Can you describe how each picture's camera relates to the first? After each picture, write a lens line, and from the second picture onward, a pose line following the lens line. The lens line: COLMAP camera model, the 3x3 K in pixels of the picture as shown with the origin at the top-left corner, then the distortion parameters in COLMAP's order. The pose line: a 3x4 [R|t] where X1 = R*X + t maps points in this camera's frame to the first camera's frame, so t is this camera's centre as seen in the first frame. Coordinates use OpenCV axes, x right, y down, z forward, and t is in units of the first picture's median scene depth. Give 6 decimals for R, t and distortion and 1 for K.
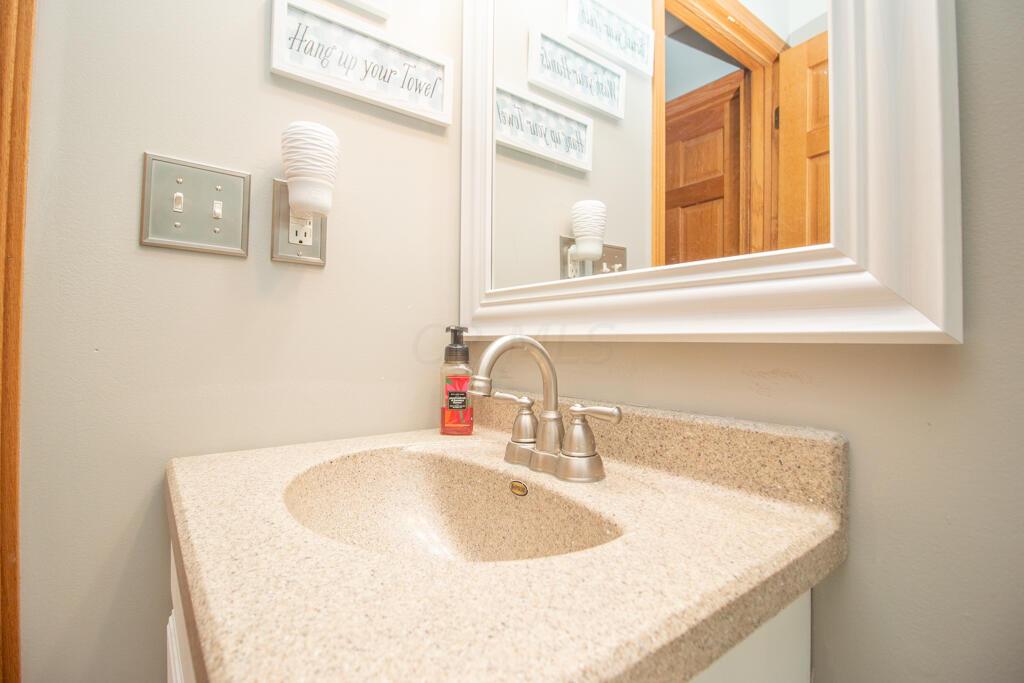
lens RADIAL K [[471.1, 0, 510.2], [0, 471.1, 337.7], [0, 0, 1]] dist [-0.009398, -0.006051]
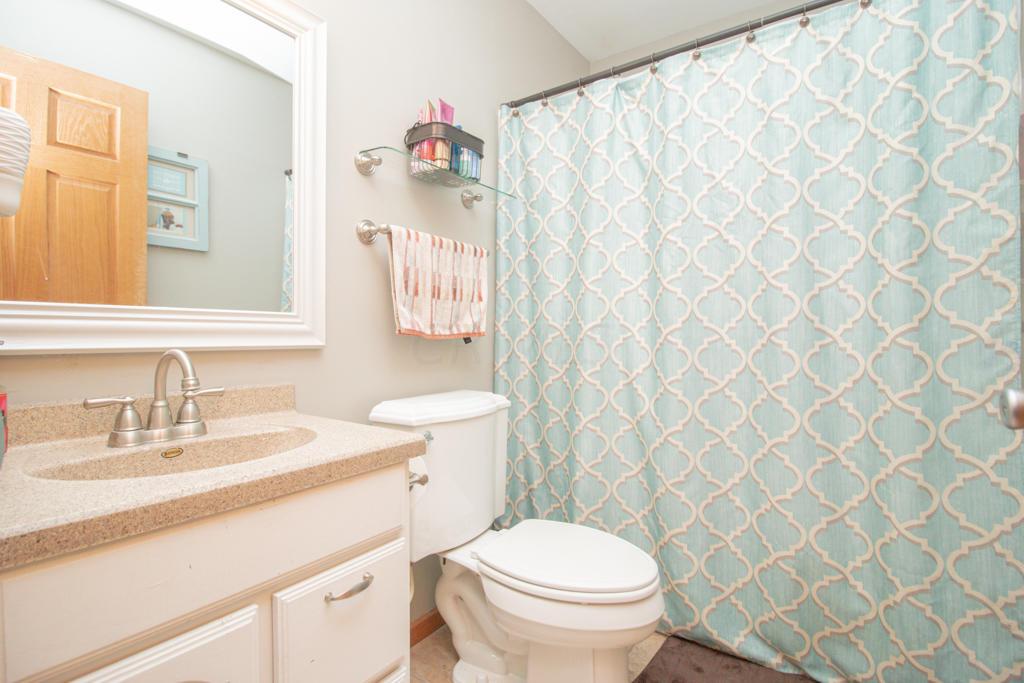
lens RADIAL K [[471.1, 0, 511.9], [0, 471.1, 339.1], [0, 0, 1]] dist [-0.009398, -0.006051]
pose [[-0.289225, -0.011598, 0.957191, -1.771638], [-0.008076, 0.999921, 0.009675, -0.064714], [-0.957227, -0.004932, -0.289296, 0.413773]]
